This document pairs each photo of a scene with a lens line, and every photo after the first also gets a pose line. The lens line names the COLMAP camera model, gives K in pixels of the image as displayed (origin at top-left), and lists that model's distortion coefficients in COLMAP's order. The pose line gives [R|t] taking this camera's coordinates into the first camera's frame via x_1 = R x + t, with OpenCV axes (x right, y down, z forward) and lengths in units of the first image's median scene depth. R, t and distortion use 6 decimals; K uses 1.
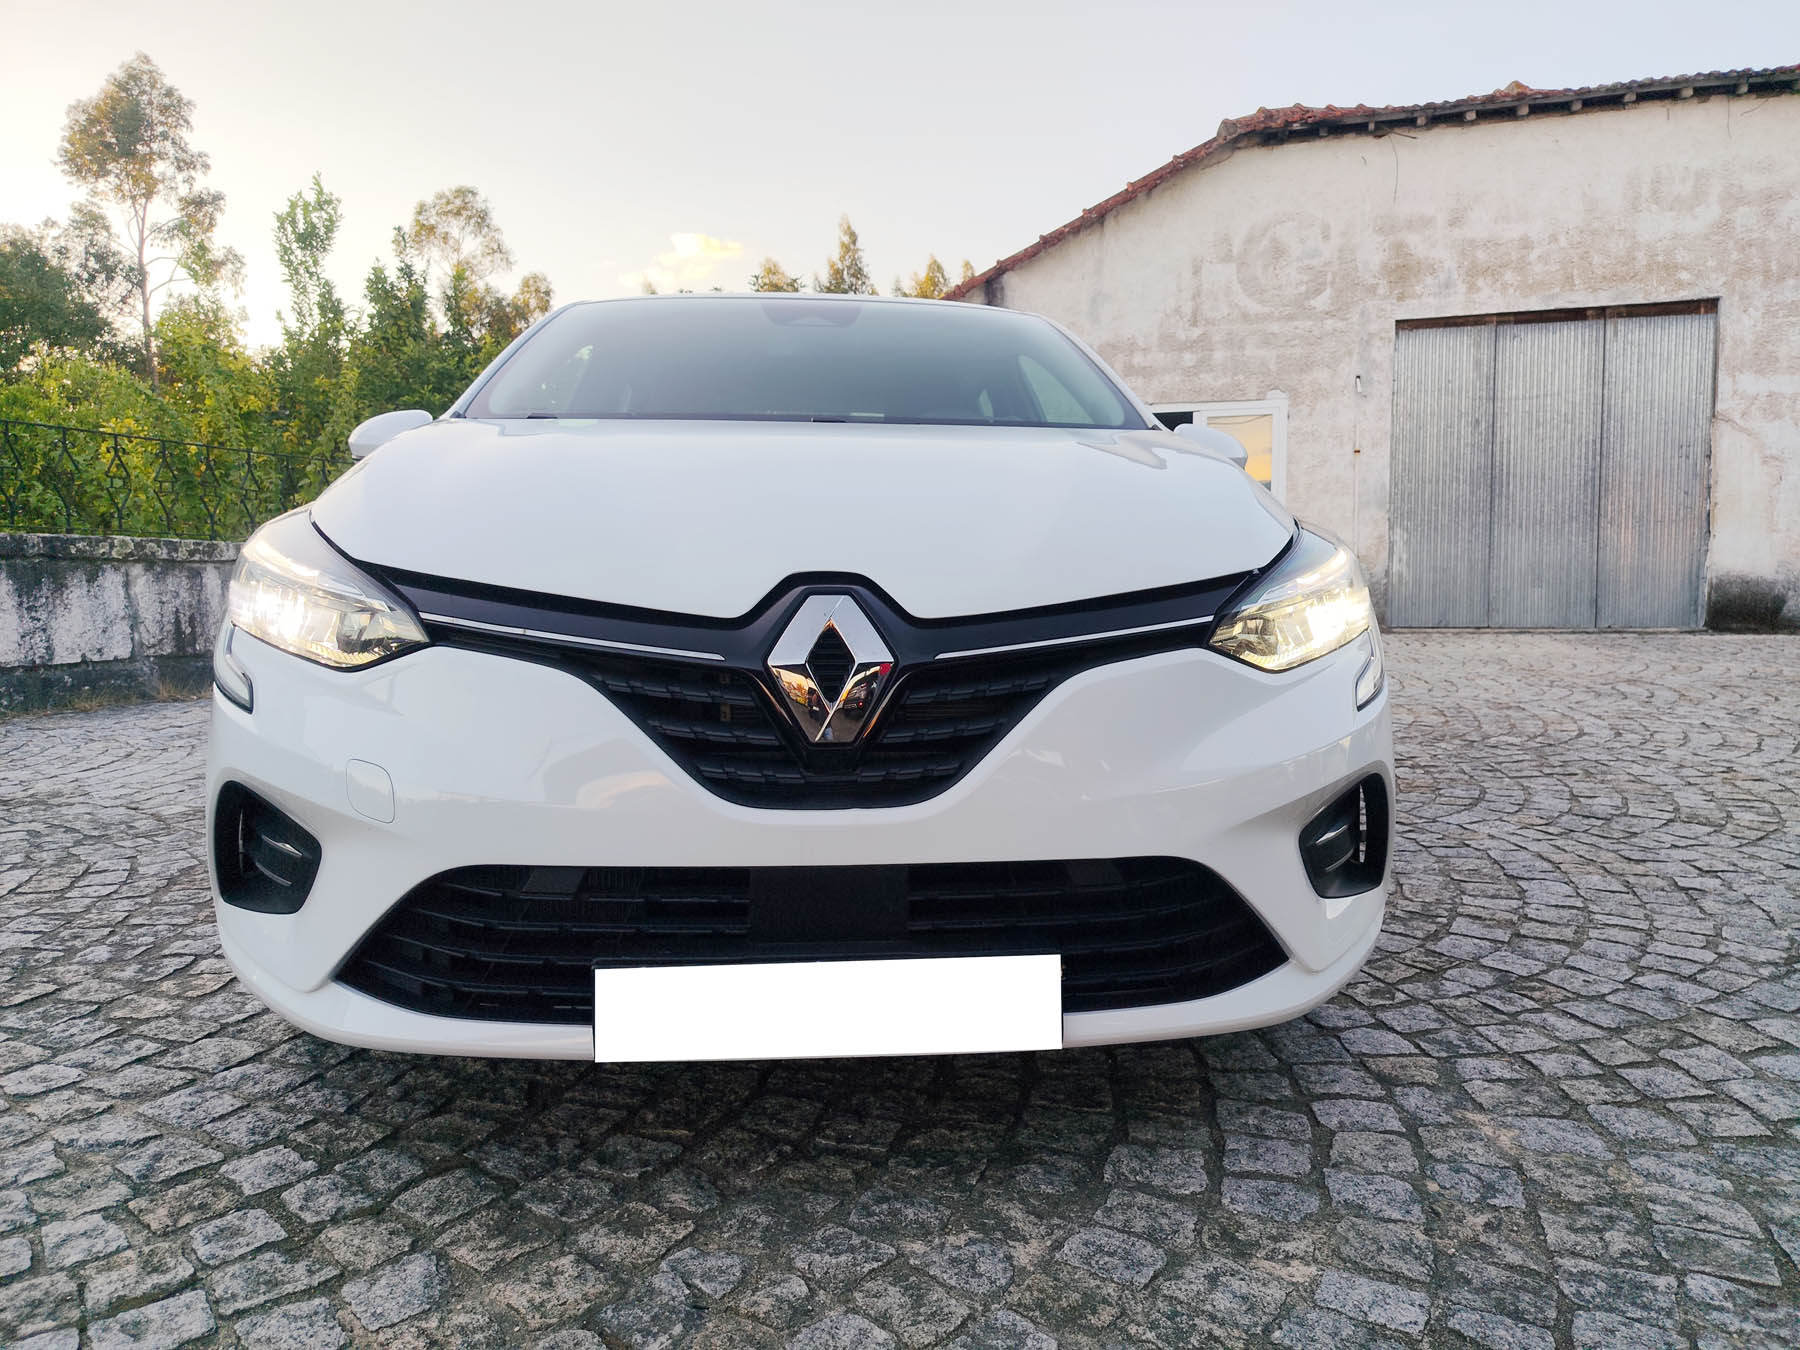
lens RADIAL K [[1193.8, 0, 900.0], [0, 1193.8, 675.0], [0, 0, 1]] dist [0.007379, -0.008139]
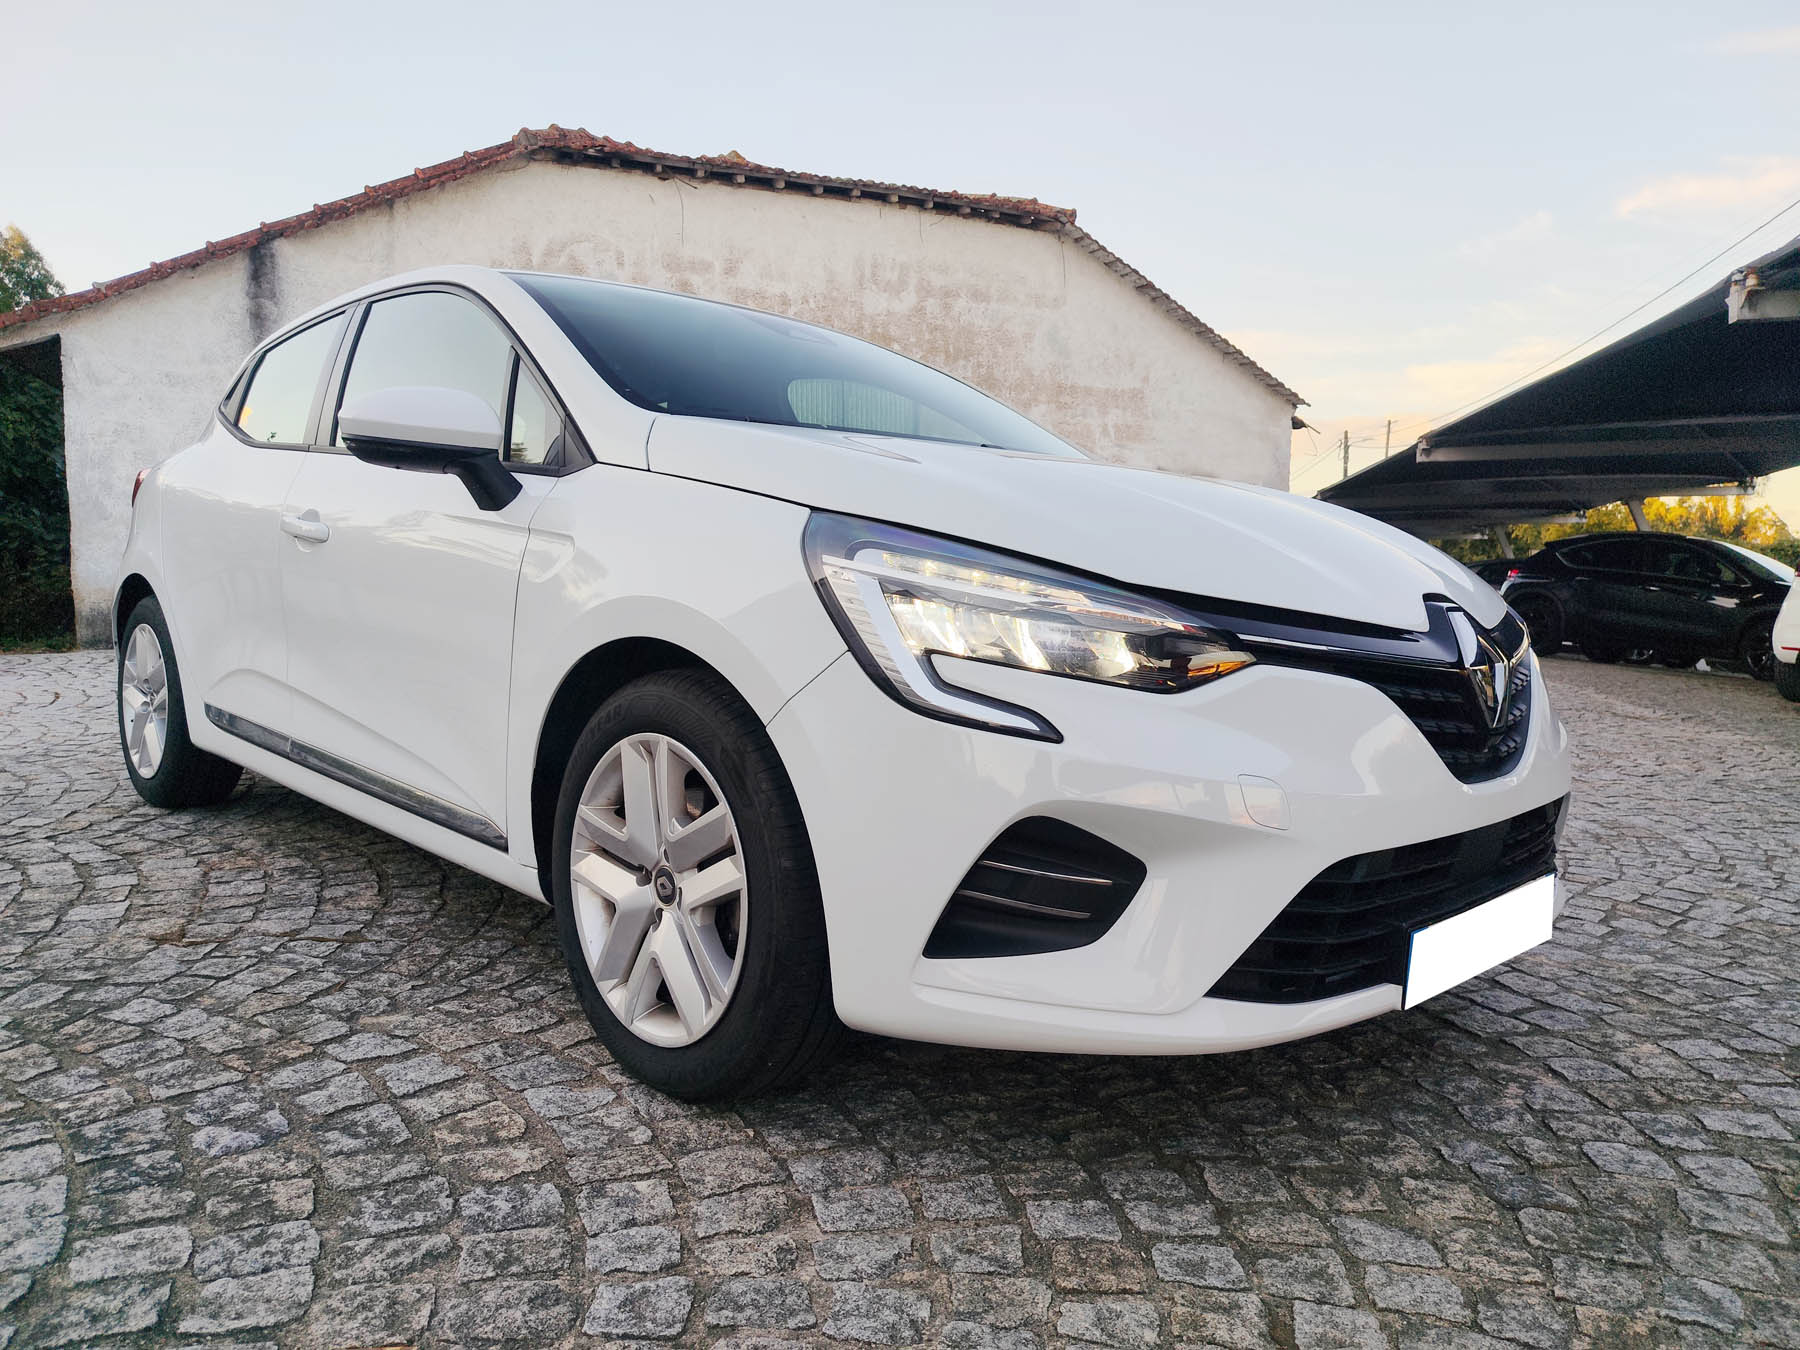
lens RADIAL K [[1191.5, 0, 868.8], [0, 1191.5, 668.0], [0, 0, 1]] dist [0.071704, -0.080877]
pose [[0.789688, -0.036663, 0.612413, -0.141160], [0.043832, 0.999034, 0.003288, -0.004216], [-0.611941, 0.024247, 0.790531, 0.037501]]
